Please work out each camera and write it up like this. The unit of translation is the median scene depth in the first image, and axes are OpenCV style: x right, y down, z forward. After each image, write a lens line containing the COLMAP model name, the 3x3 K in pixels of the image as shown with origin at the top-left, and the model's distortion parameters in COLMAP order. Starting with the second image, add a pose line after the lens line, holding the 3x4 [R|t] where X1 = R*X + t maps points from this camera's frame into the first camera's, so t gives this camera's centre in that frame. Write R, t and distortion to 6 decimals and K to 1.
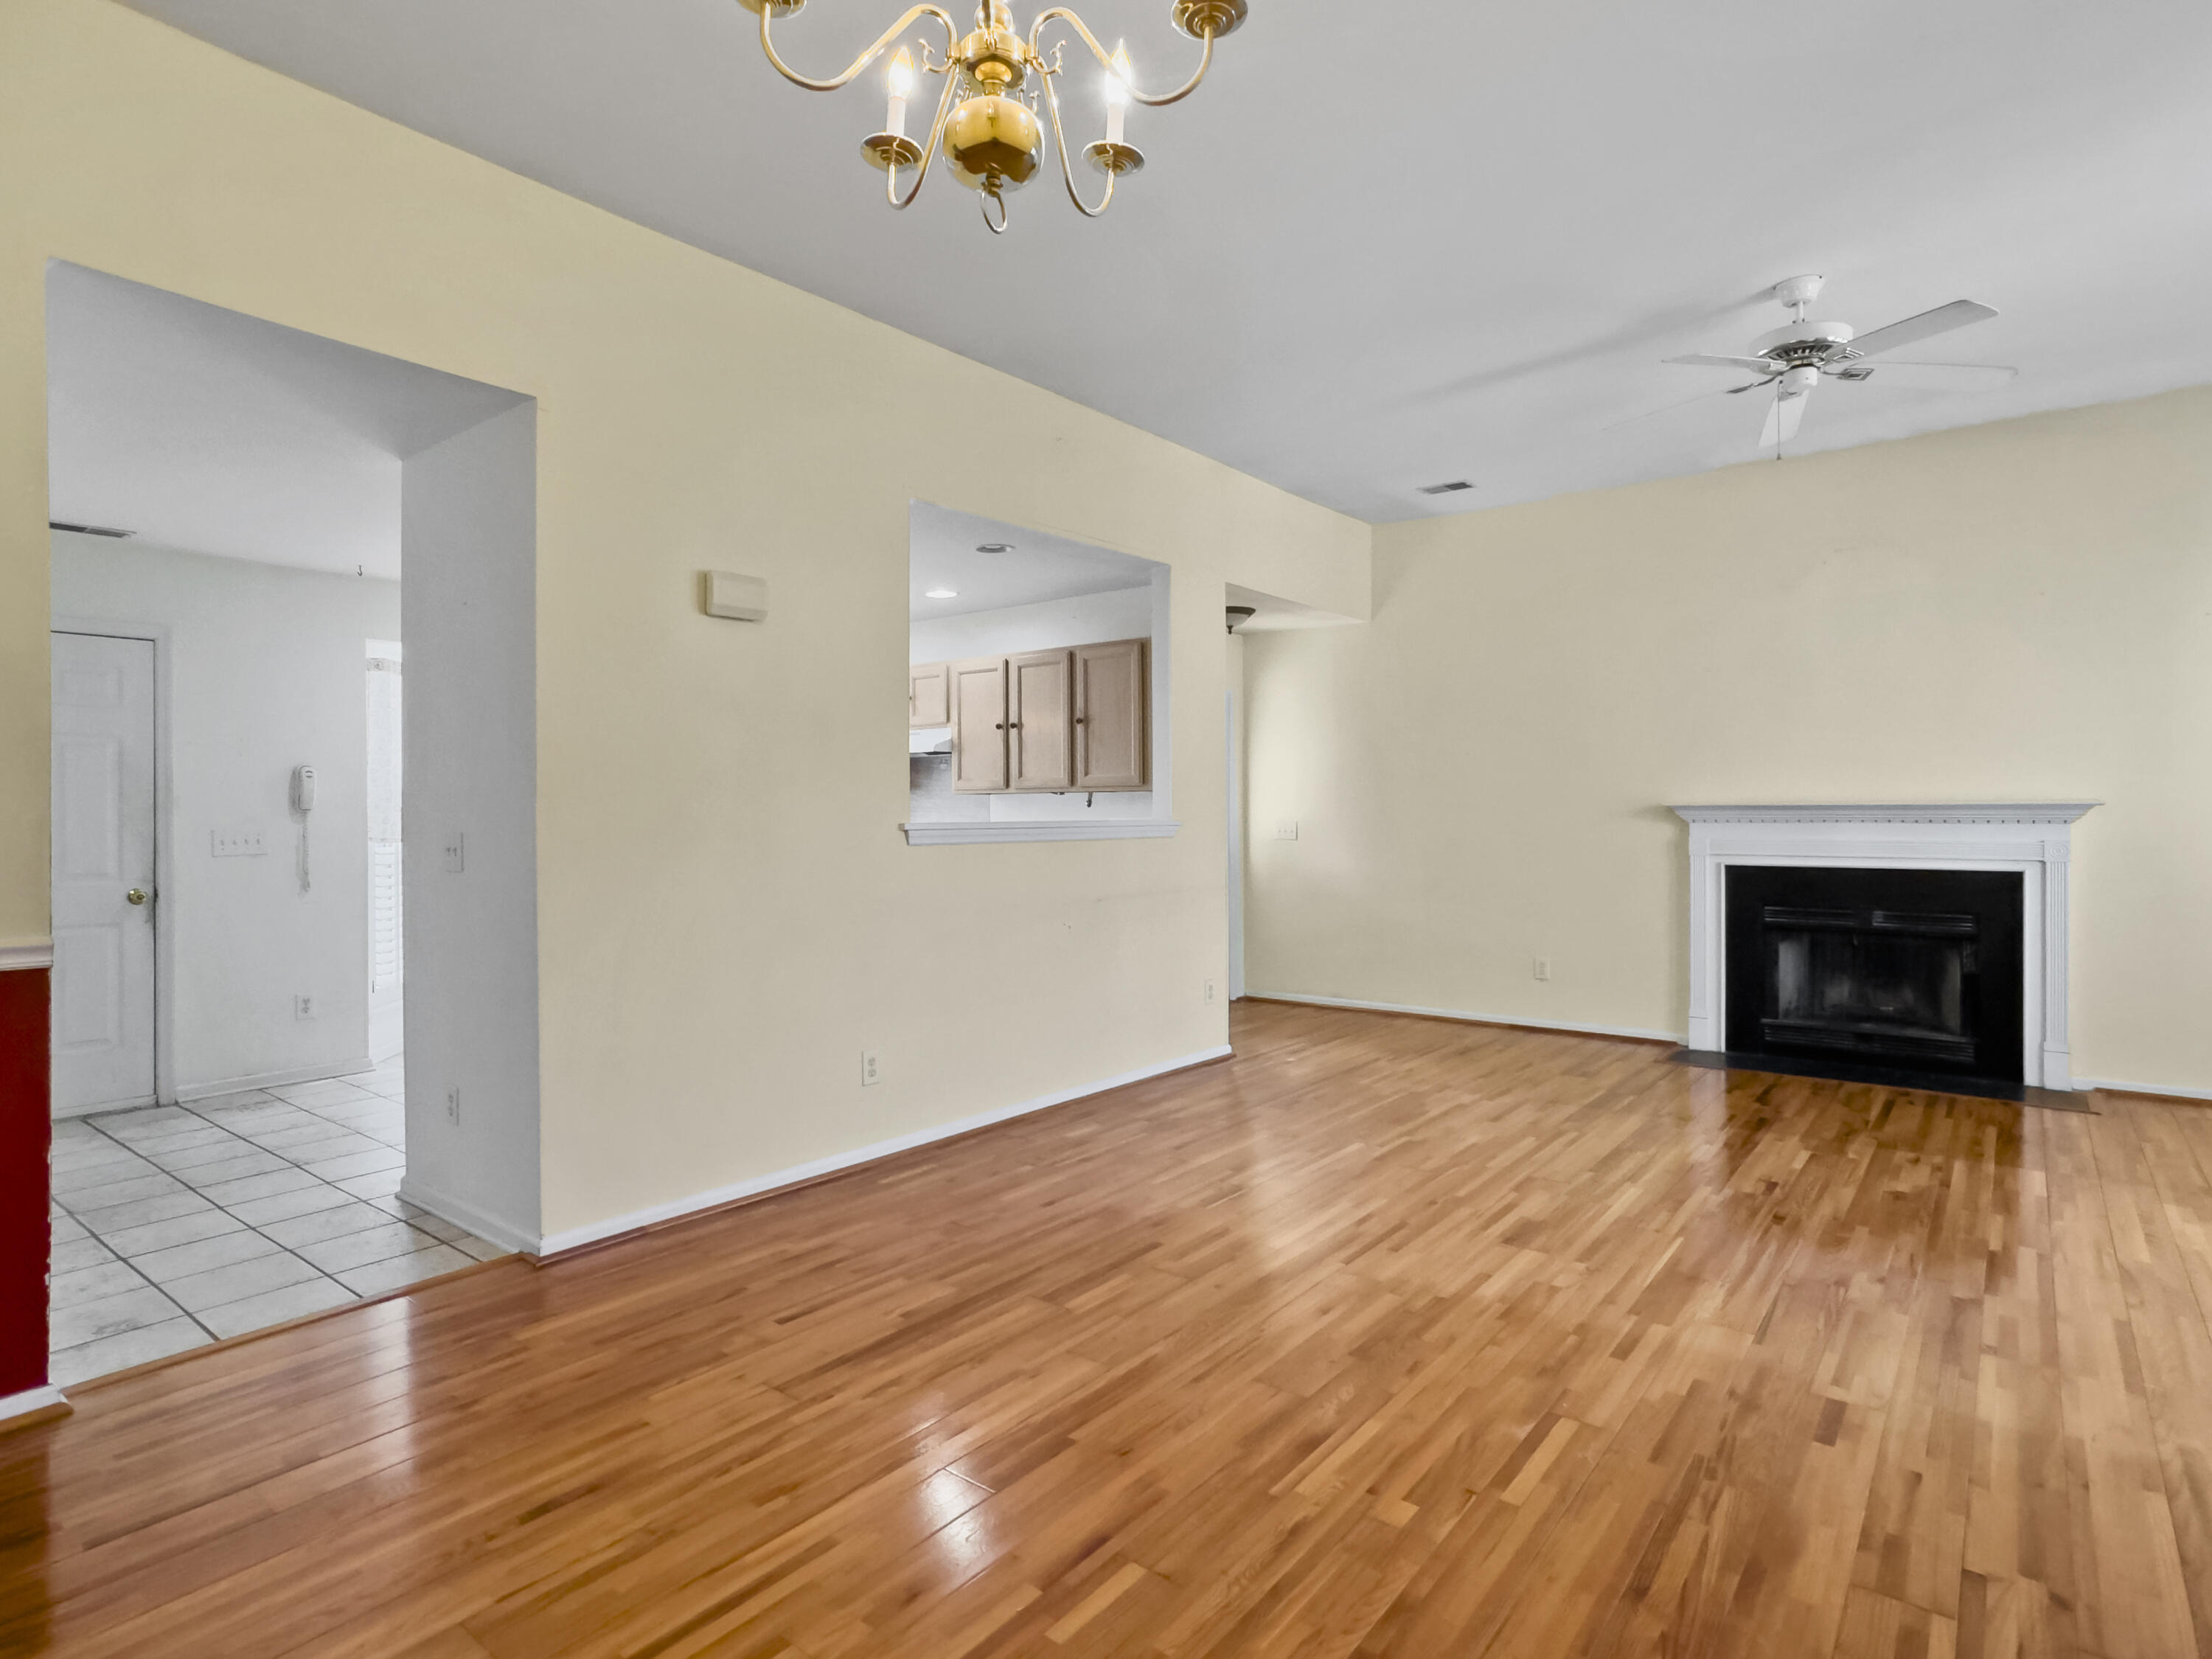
lens RADIAL K [[1188.4, 0, 1114.0], [0, 1188.4, 833.5], [0, 0, 1]] dist [-0.056370, 0.050369]
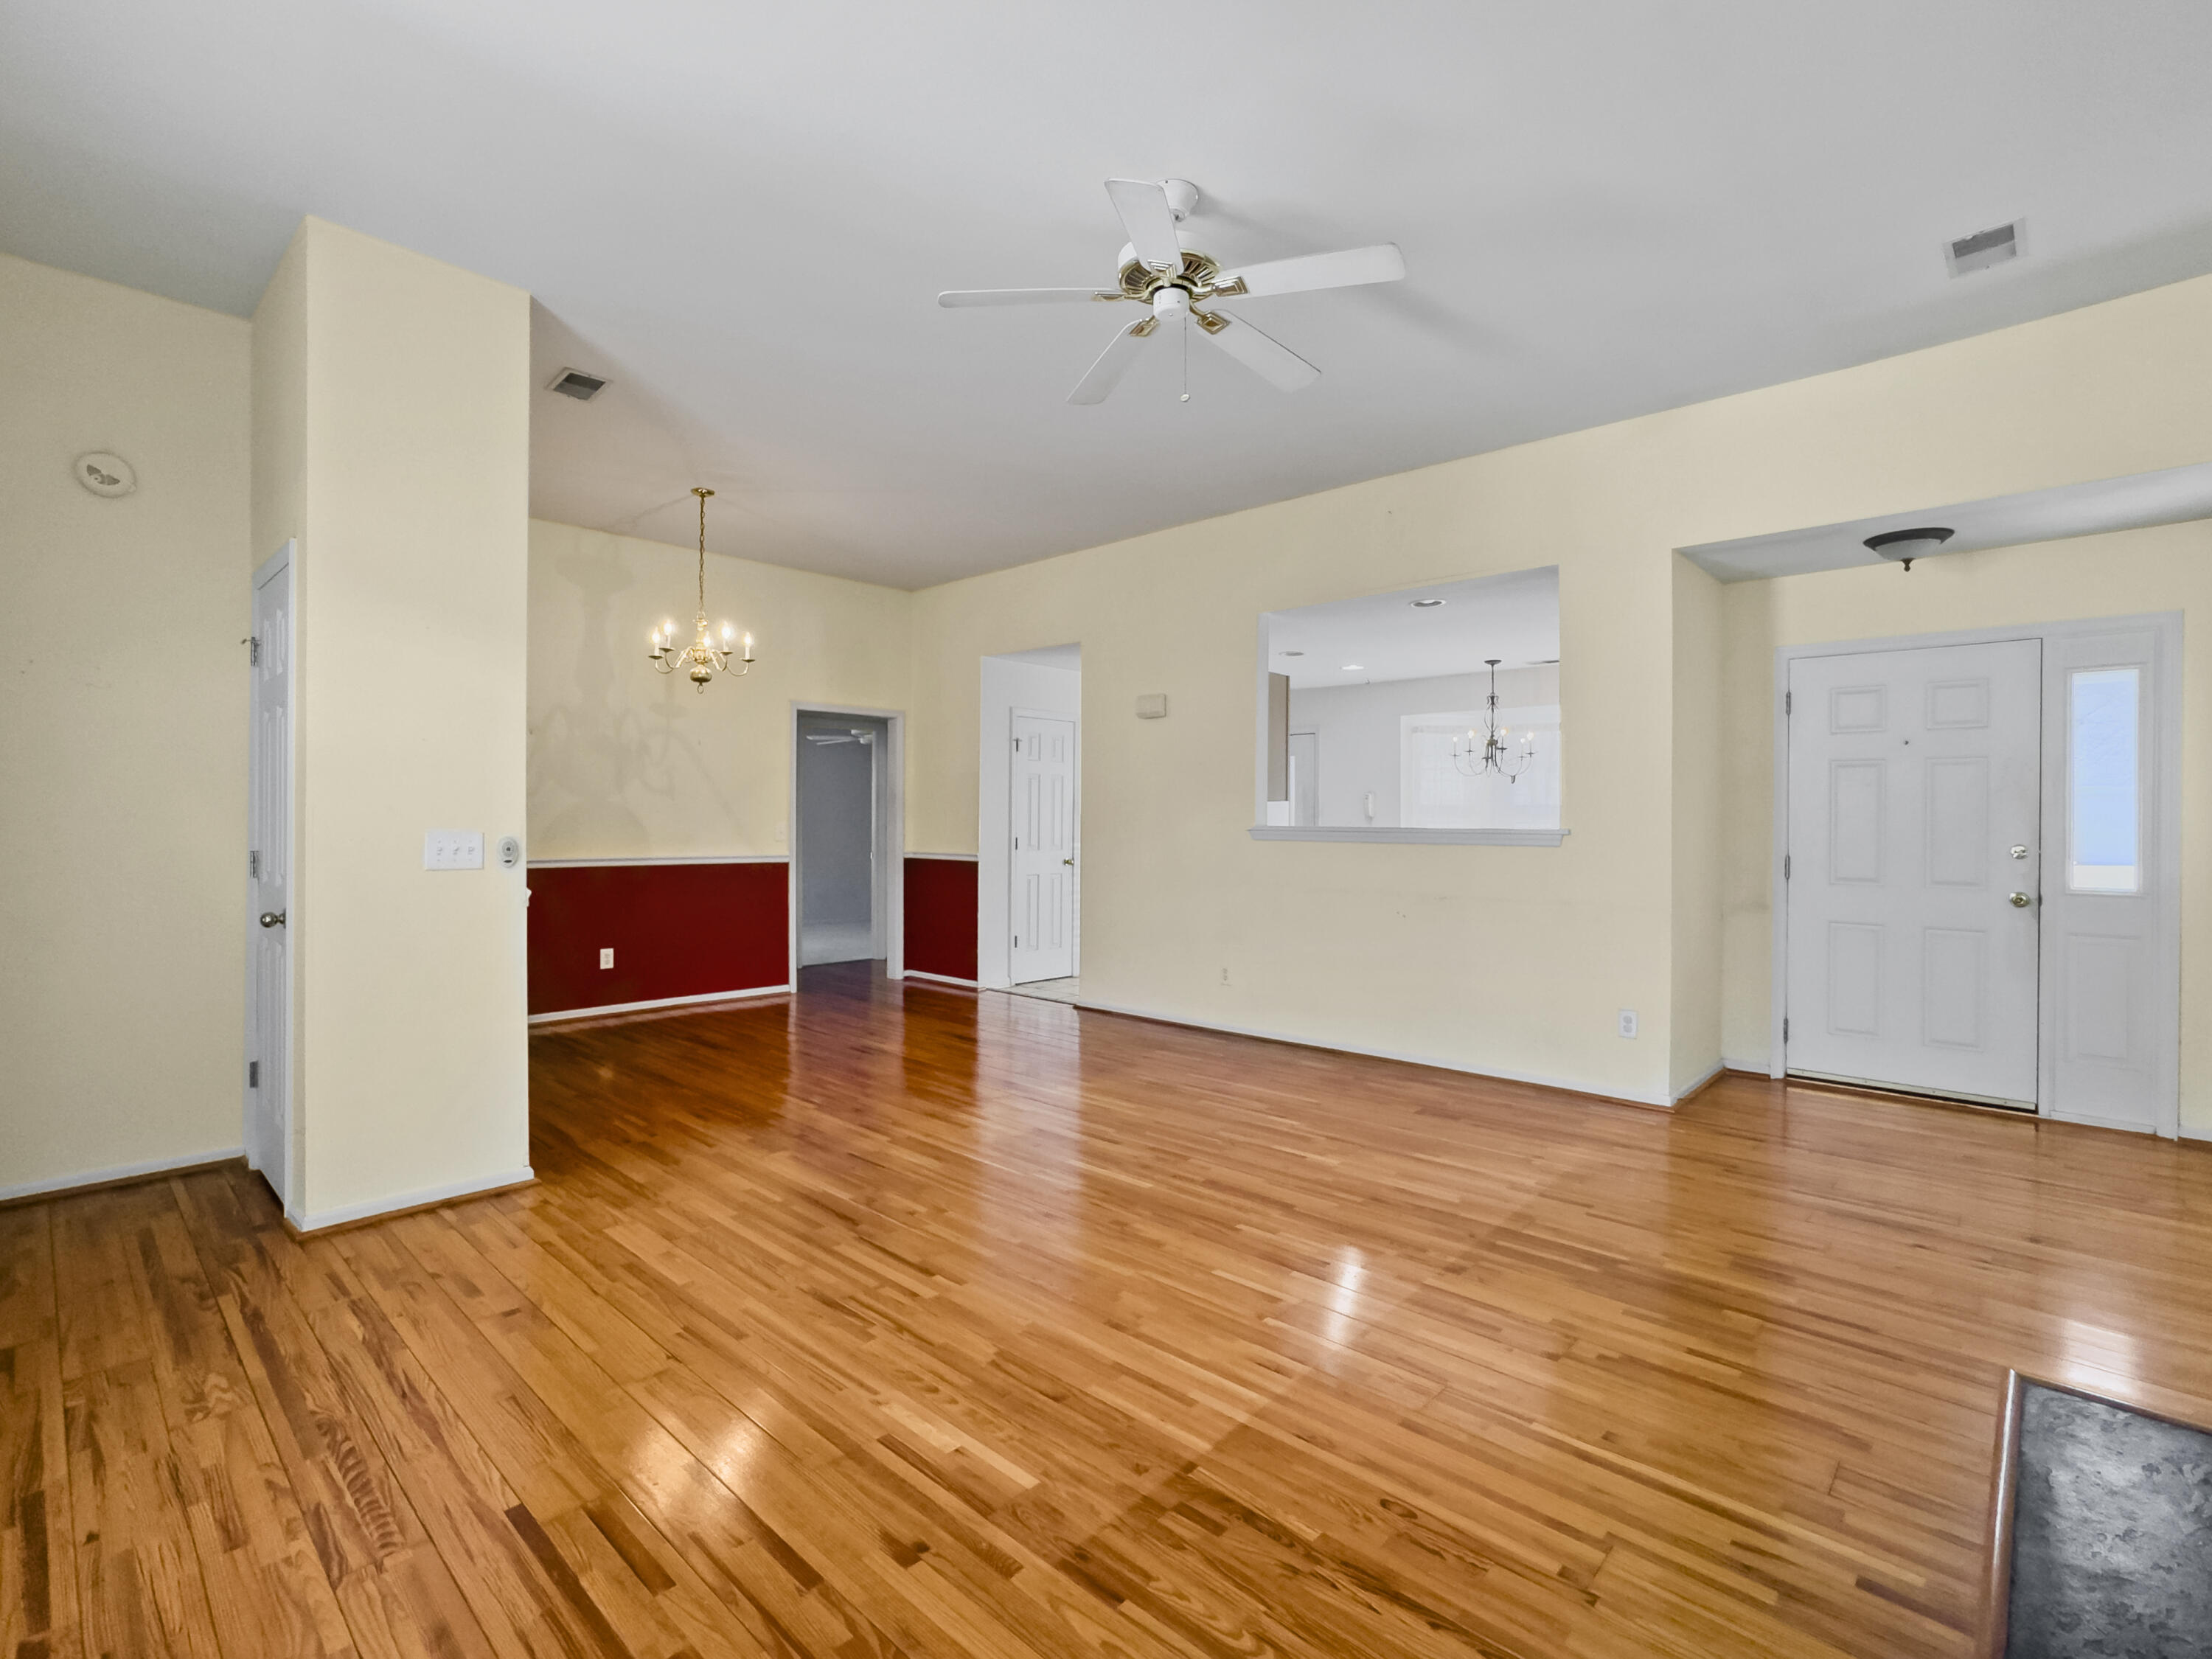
lens RADIAL K [[1048.8, 0, 1106.0], [0, 1048.8, 829.5], [0, 0, 1]] dist [-0.047320, 0.033461]
pose [[-0.102143, 0.007996, -0.994738, 1.387788], [-0.020247, 0.999744, 0.010116, -0.018669], [0.994564, 0.021174, -0.101955, 1.072729]]
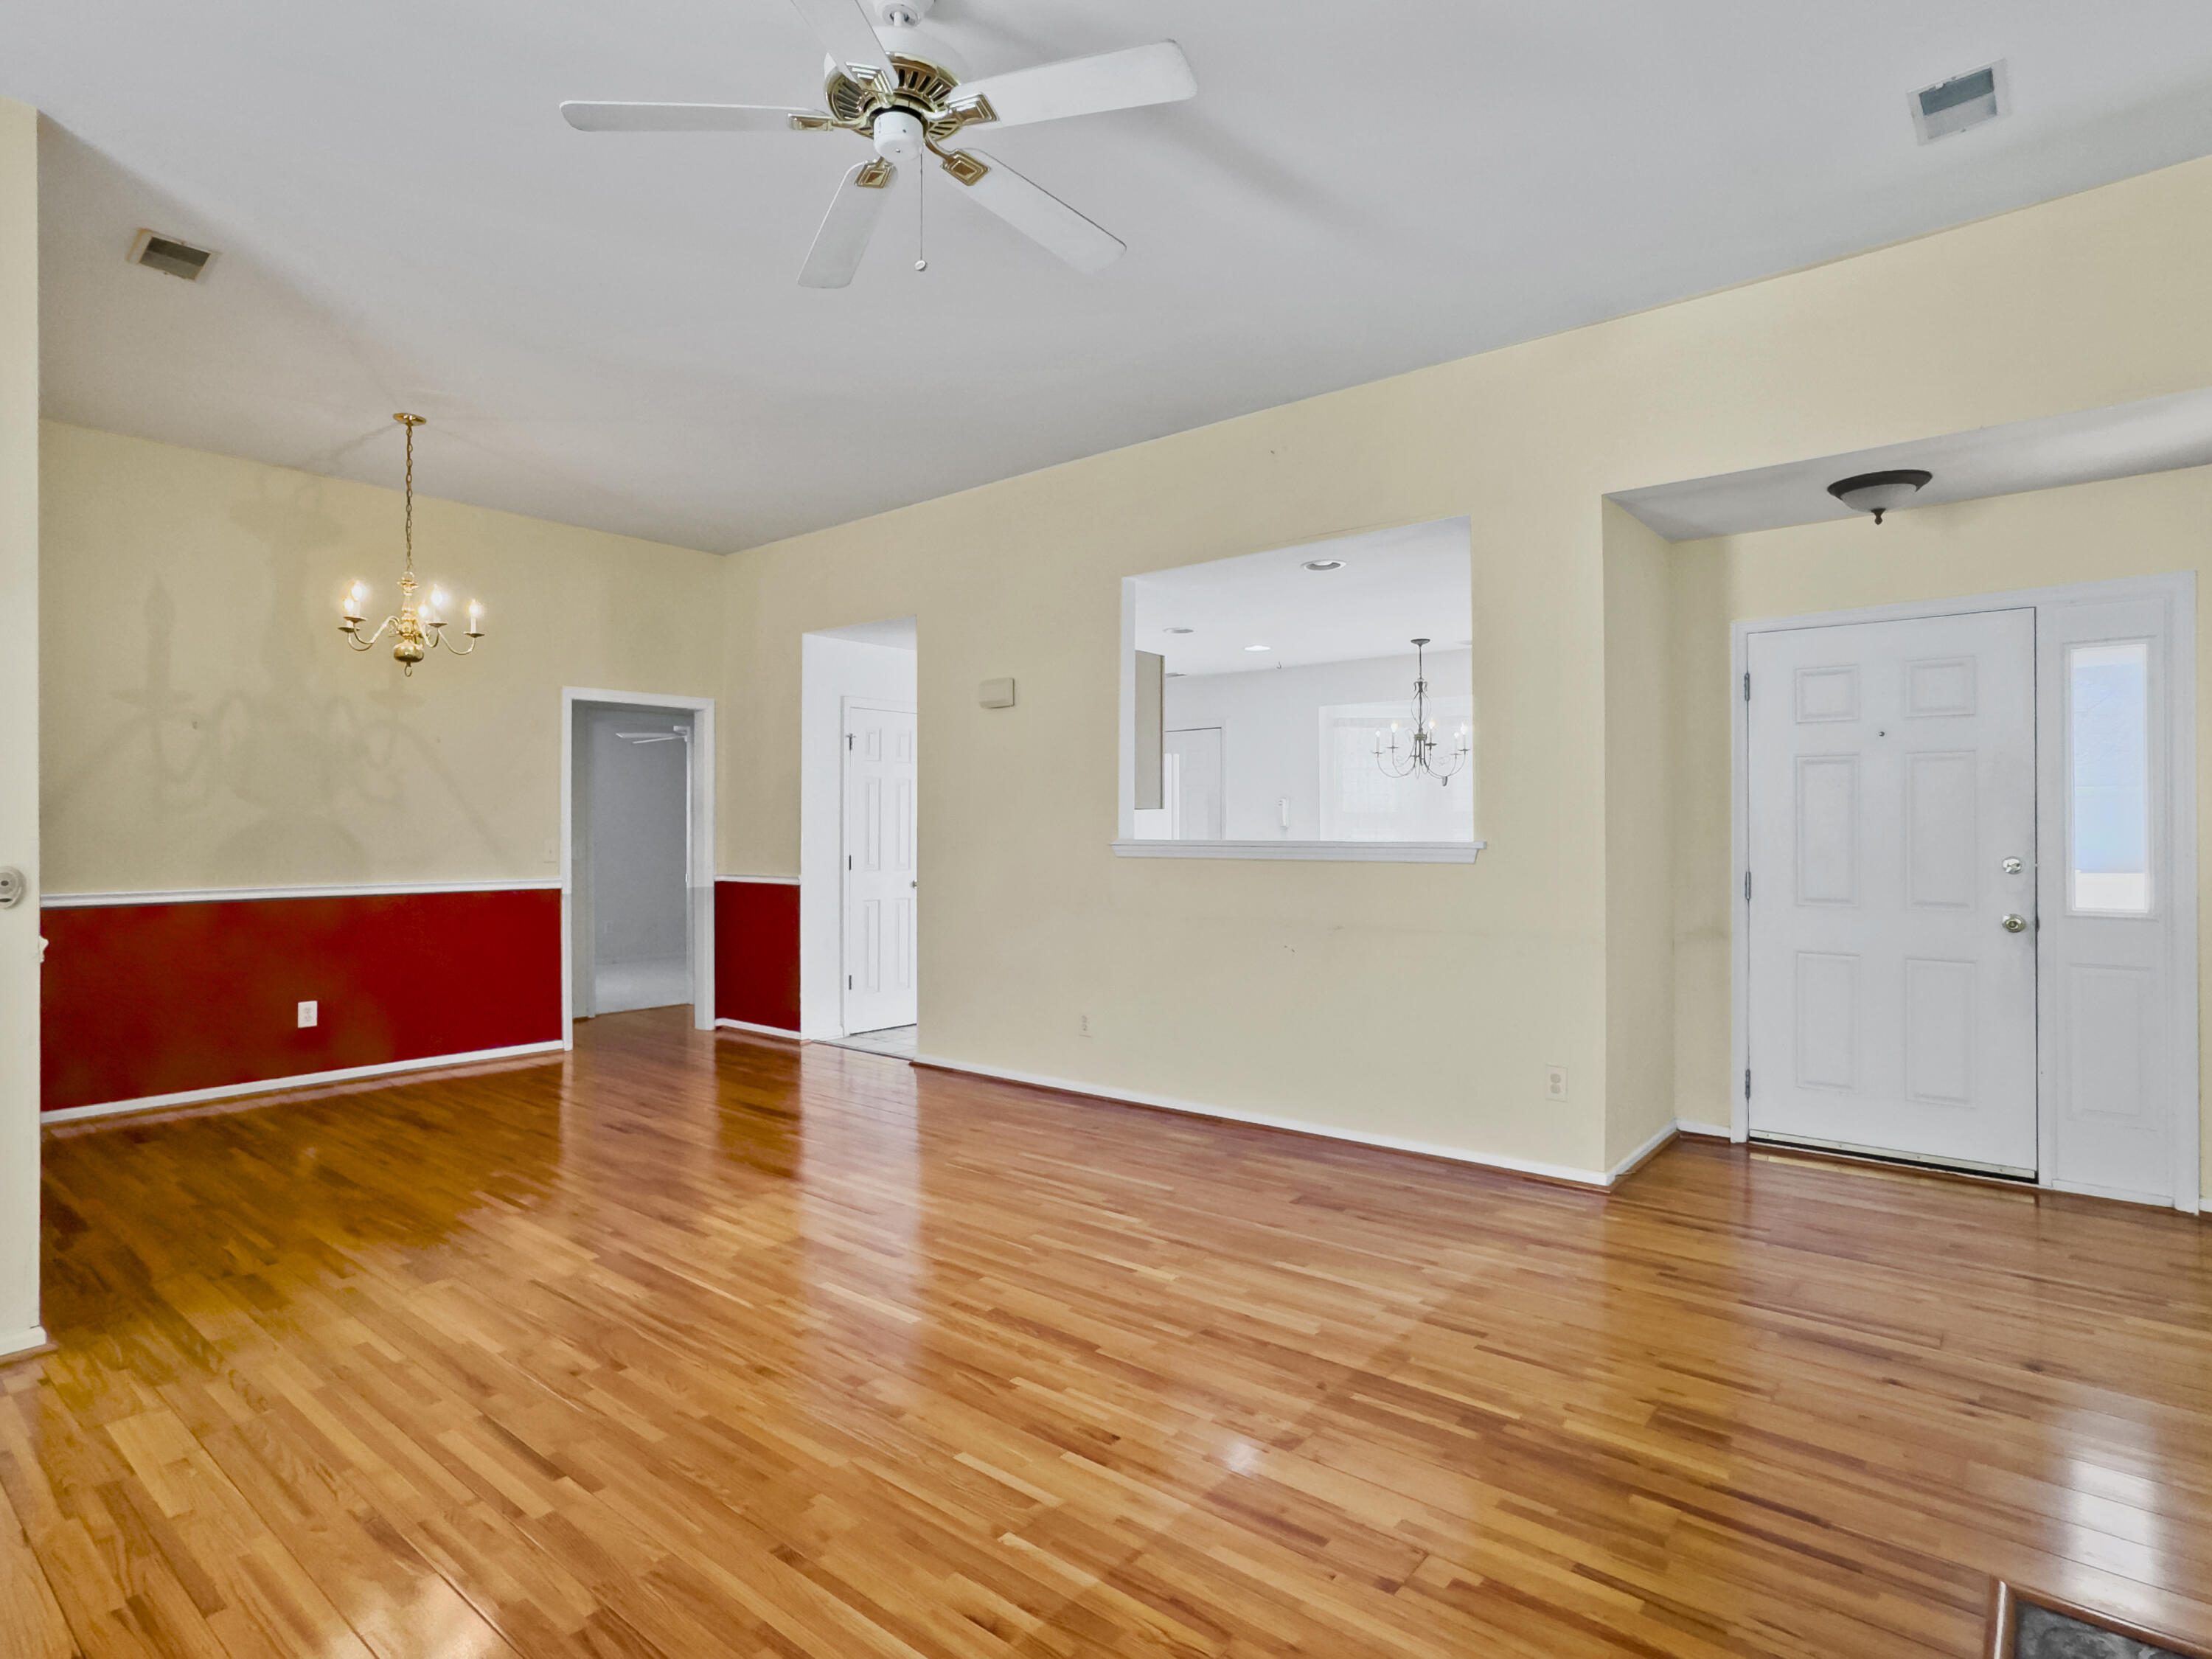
lens RADIAL K [[1188.4, 0, 1114.0], [0, 1188.4, 833.5], [0, 0, 1]] dist [-0.056370, 0.050369]
pose [[-0.038154, 0.002190, -0.999269, 1.246085], [-0.013289, 0.999908, 0.002699, -0.024049], [0.999183, 0.013383, -0.038122, 1.183704]]
